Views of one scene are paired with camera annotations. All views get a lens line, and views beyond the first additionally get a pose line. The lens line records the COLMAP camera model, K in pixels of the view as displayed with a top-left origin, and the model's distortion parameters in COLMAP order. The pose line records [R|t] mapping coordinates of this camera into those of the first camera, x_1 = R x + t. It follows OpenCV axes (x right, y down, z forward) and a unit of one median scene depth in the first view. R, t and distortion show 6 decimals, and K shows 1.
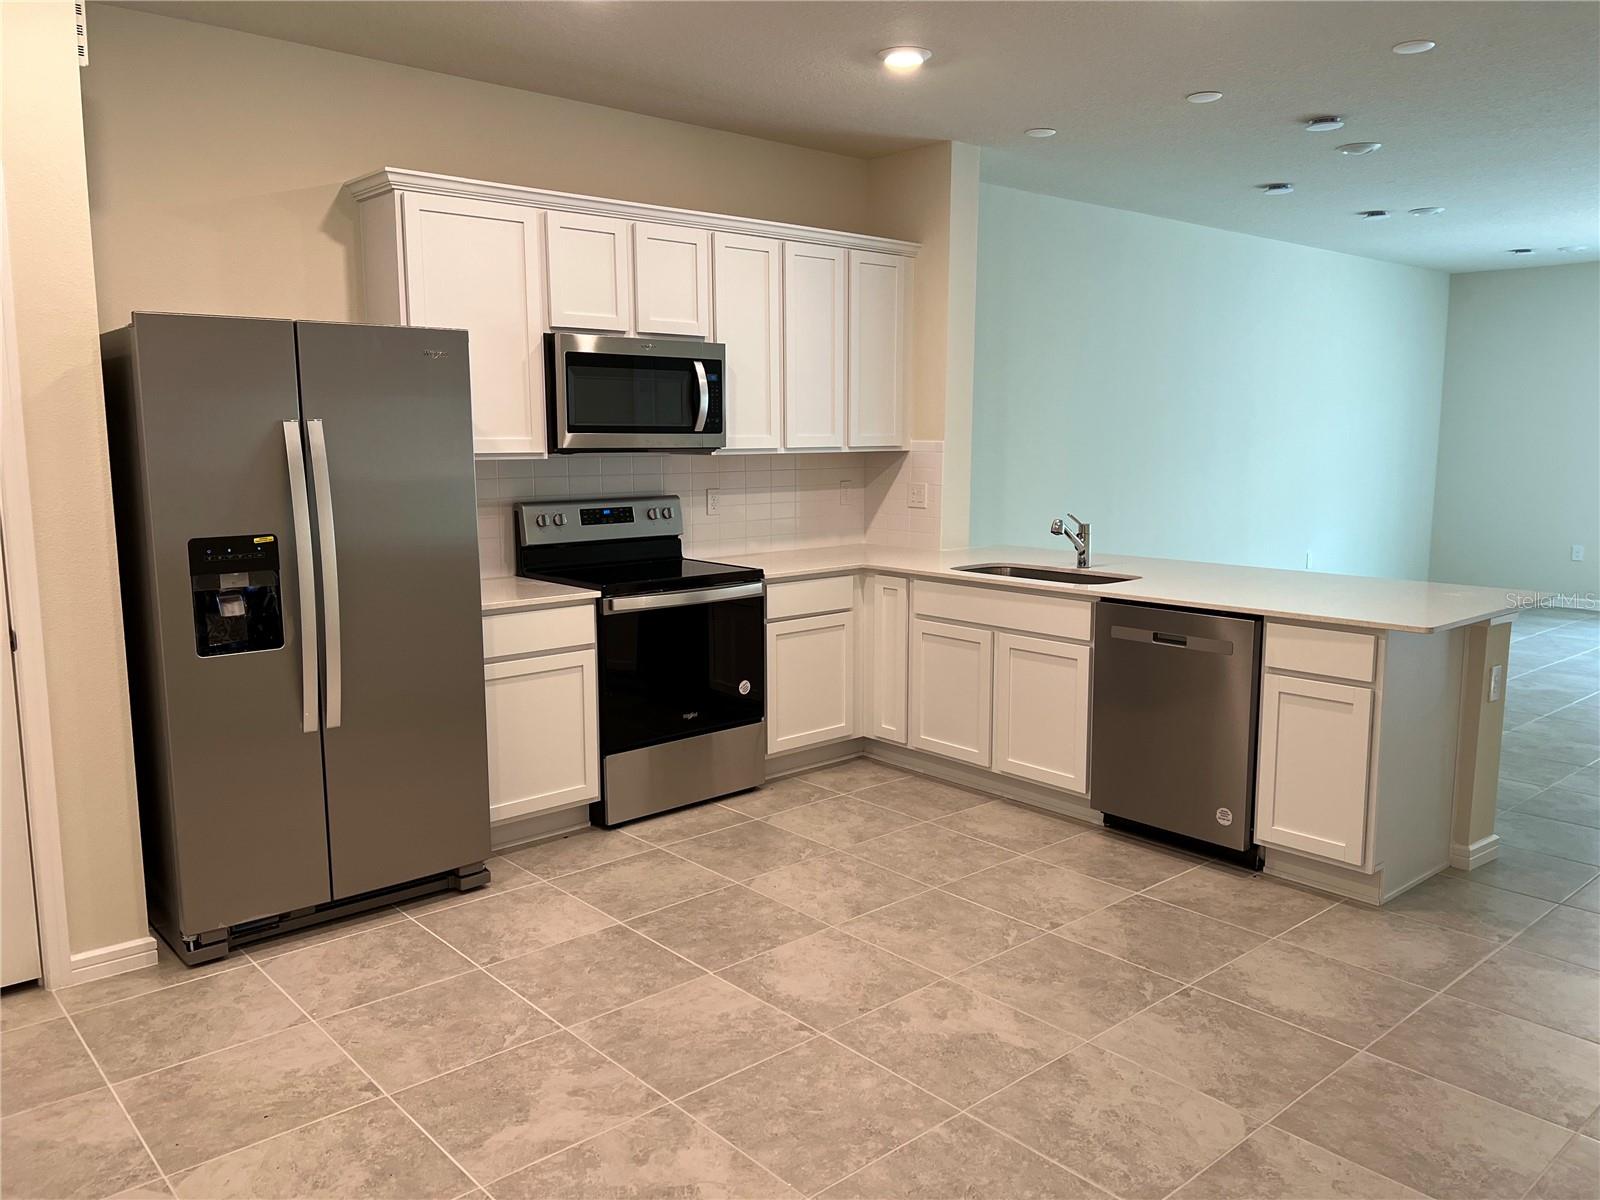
lens RADIAL K [[1202.1, 0, 804.0], [0, 1202.1, 601.1], [0, 0, 1]] dist [0.054732, -0.063255]
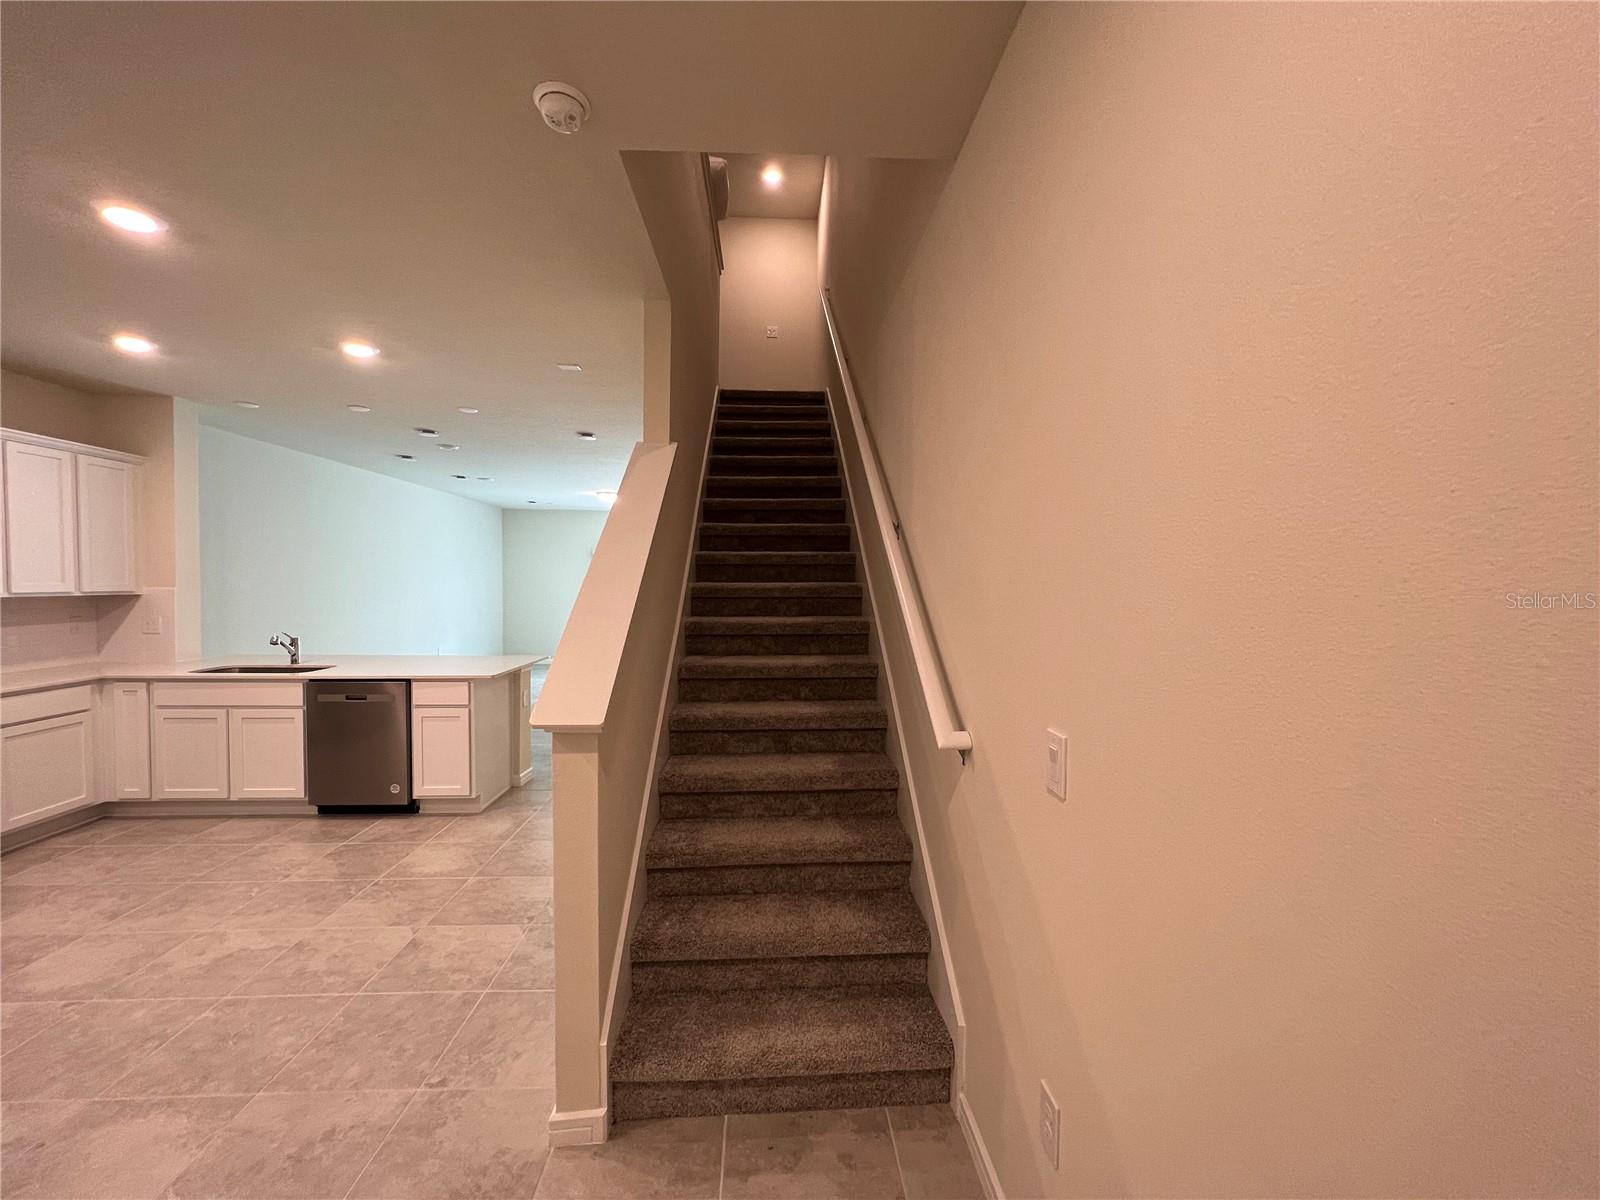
lens RADIAL K [[651.3, 0, 802.6], [0, 651.3, 601.7], [0, 0, 1]] dist [-0.004003, 0.001160]
pose [[0.623416, -0.016308, 0.781721, -0.040151], [0.100129, 0.993216, -0.059132, 0.013149], [-0.775453, 0.115137, 0.620819, -0.142466]]
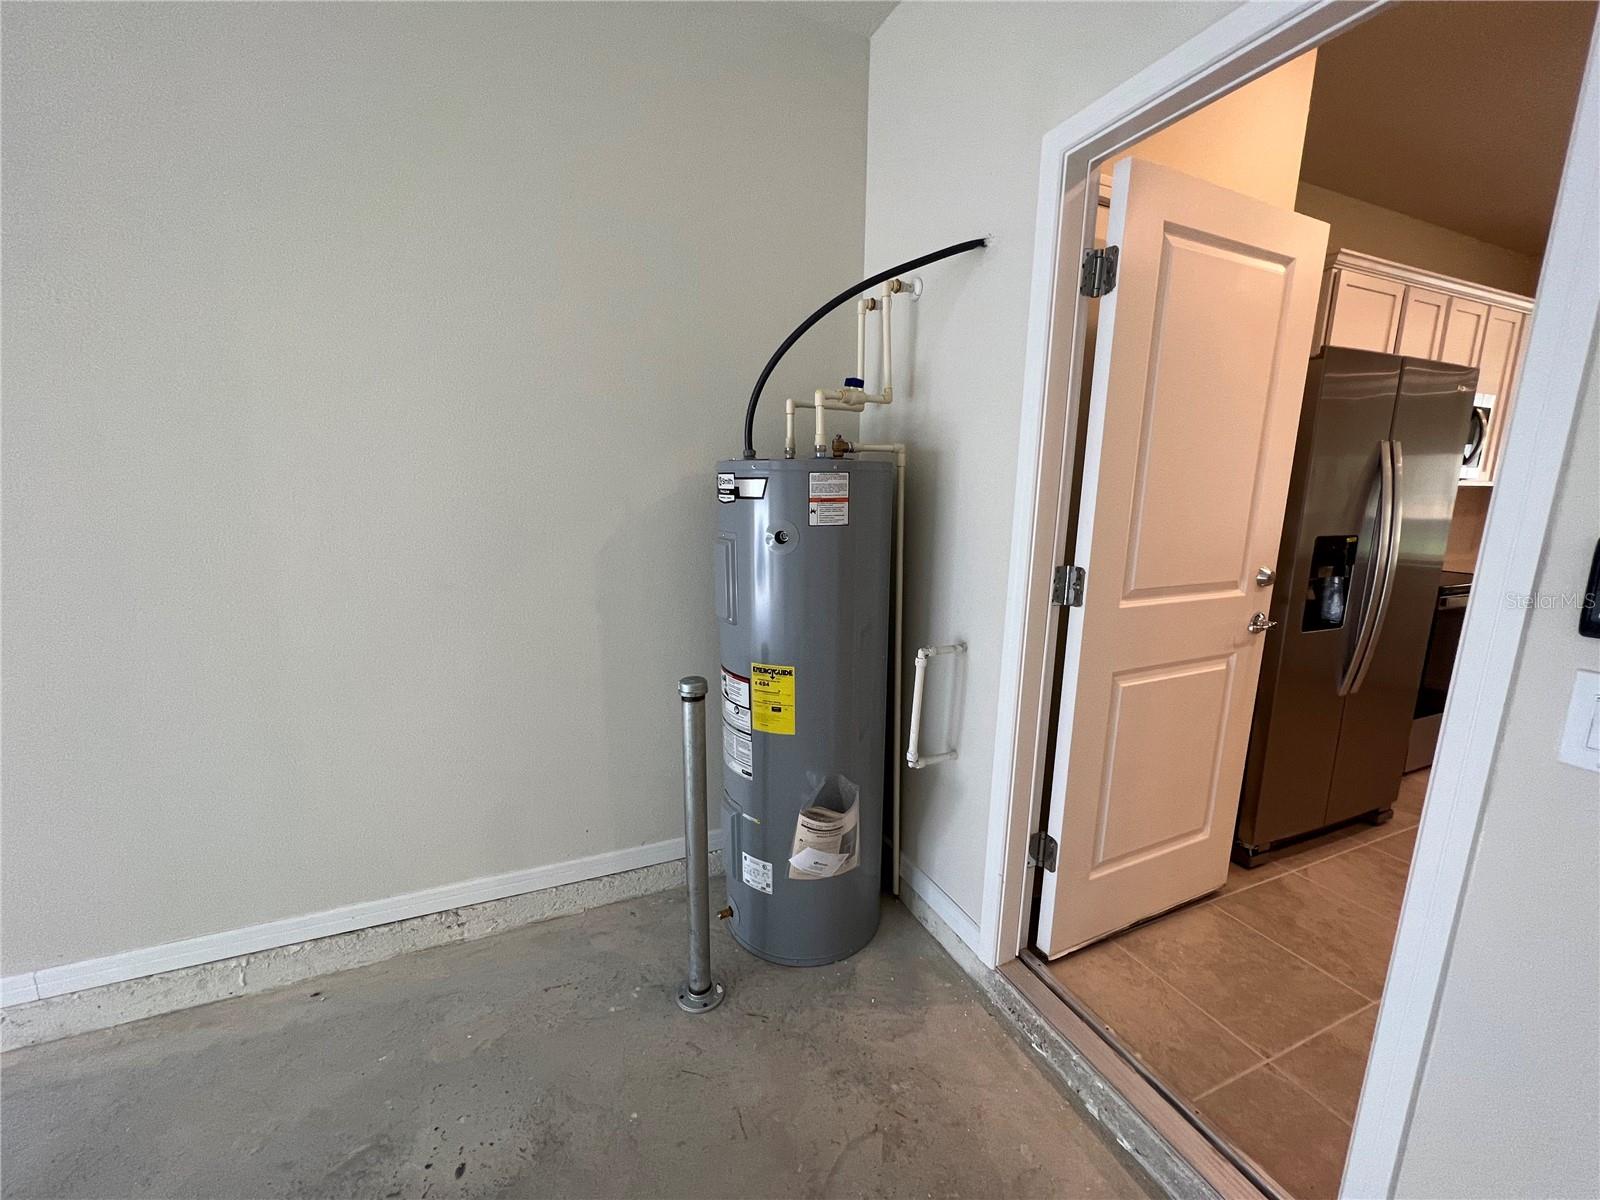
lens RADIAL K [[642.5, 0, 794.8], [0, 642.5, 605.2], [0, 0, 1]] dist [-0.003666, 0.000263]
pose [[0.952967, 0.069704, -0.294951, -0.508006], [-0.052147, 0.996390, 0.066987, 0.000695], [0.298555, -0.048456, 0.953161, 0.139463]]
